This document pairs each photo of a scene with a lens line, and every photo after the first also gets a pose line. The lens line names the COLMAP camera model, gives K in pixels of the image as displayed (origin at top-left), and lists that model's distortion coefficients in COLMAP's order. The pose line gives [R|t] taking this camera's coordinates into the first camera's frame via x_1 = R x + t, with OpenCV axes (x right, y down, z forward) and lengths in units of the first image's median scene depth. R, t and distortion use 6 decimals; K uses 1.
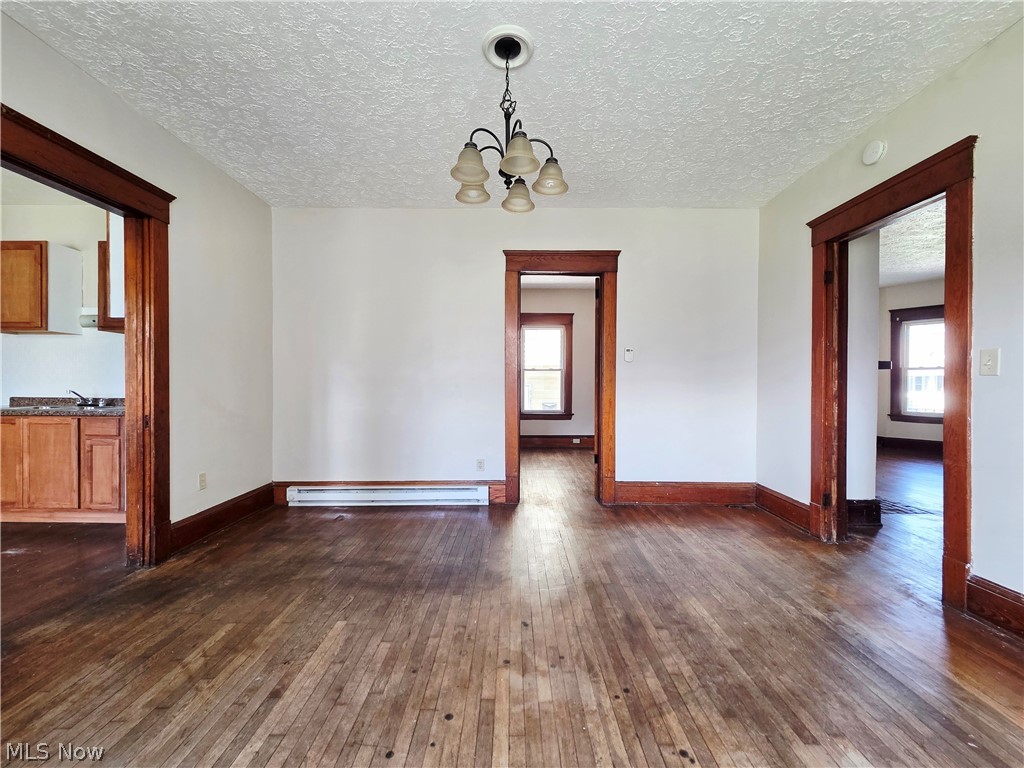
lens RADIAL K [[419.3, 0, 514.1], [0, 419.3, 383.6], [0, 0, 1]] dist [0.002355, -0.000145]
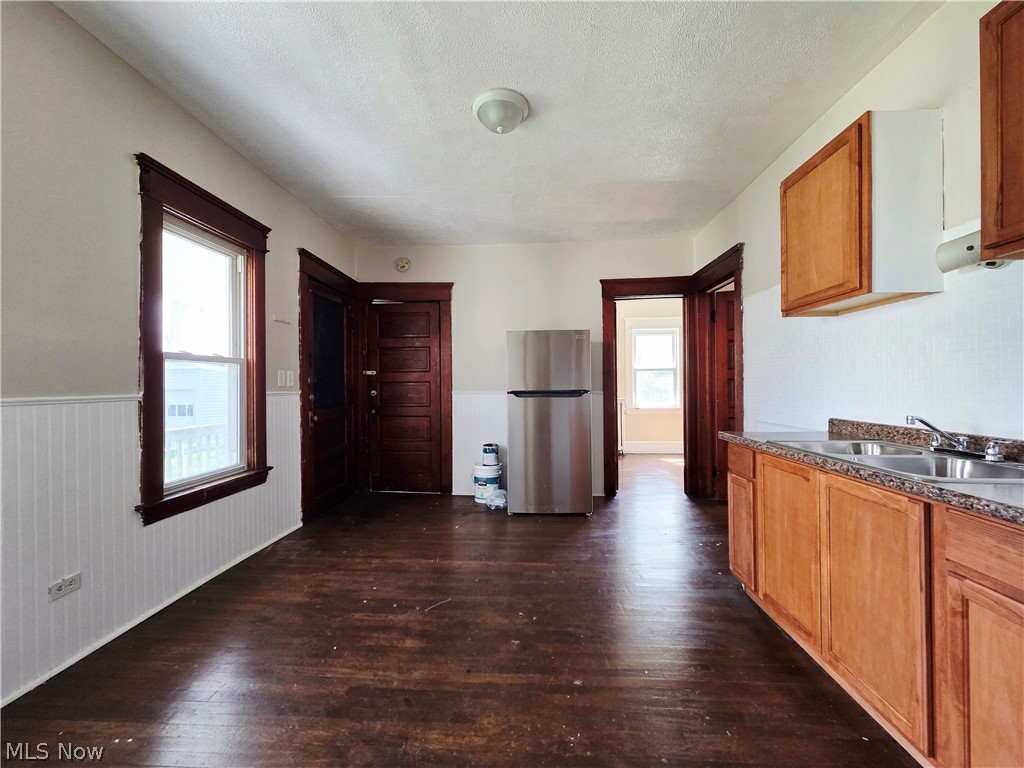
lens RADIAL K [[419.3, 0, 514.1], [0, 419.3, 383.6], [0, 0, 1]] dist [0.002355, -0.000145]
pose [[-0.041192, -0.007868, -0.999120, -0.662638], [-0.001737, 0.999968, -0.007803, -0.015903], [0.999150, 0.001414, -0.041204, 0.662574]]
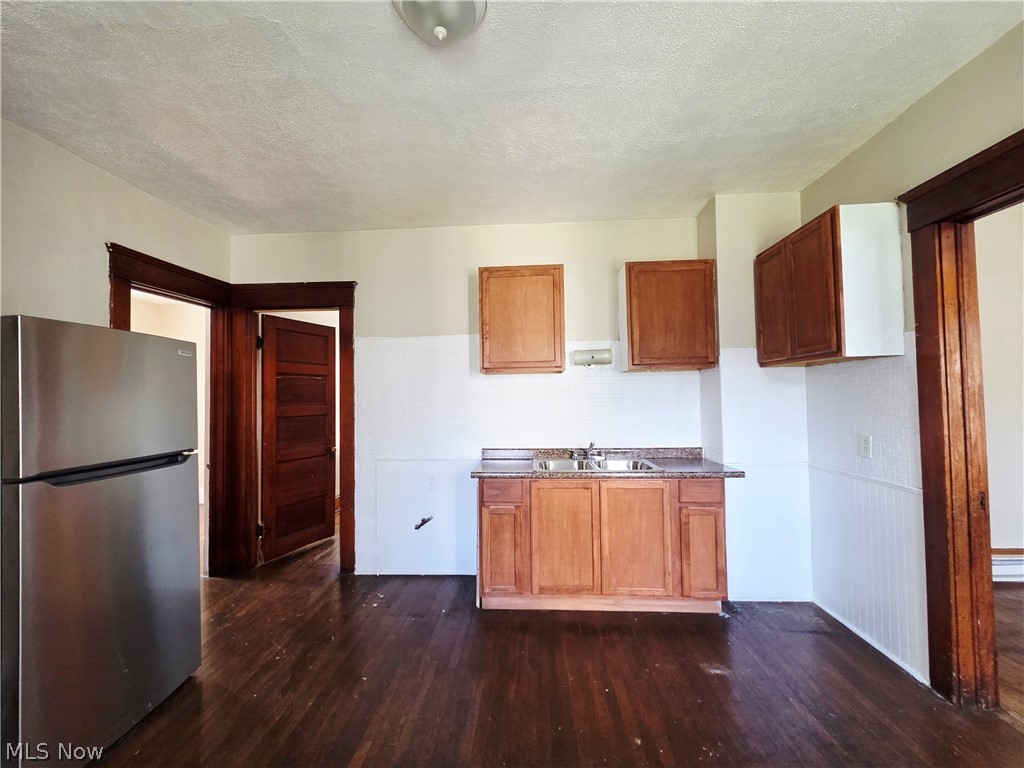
lens RADIAL K [[419.3, 0, 514.1], [0, 419.3, 383.6], [0, 0, 1]] dist [0.002355, -0.000145]
pose [[0.998984, -0.018917, -0.040911, -1.294565], [0.017428, 0.999184, -0.036449, -0.078625], [0.041567, 0.035699, 0.998498, 0.183075]]
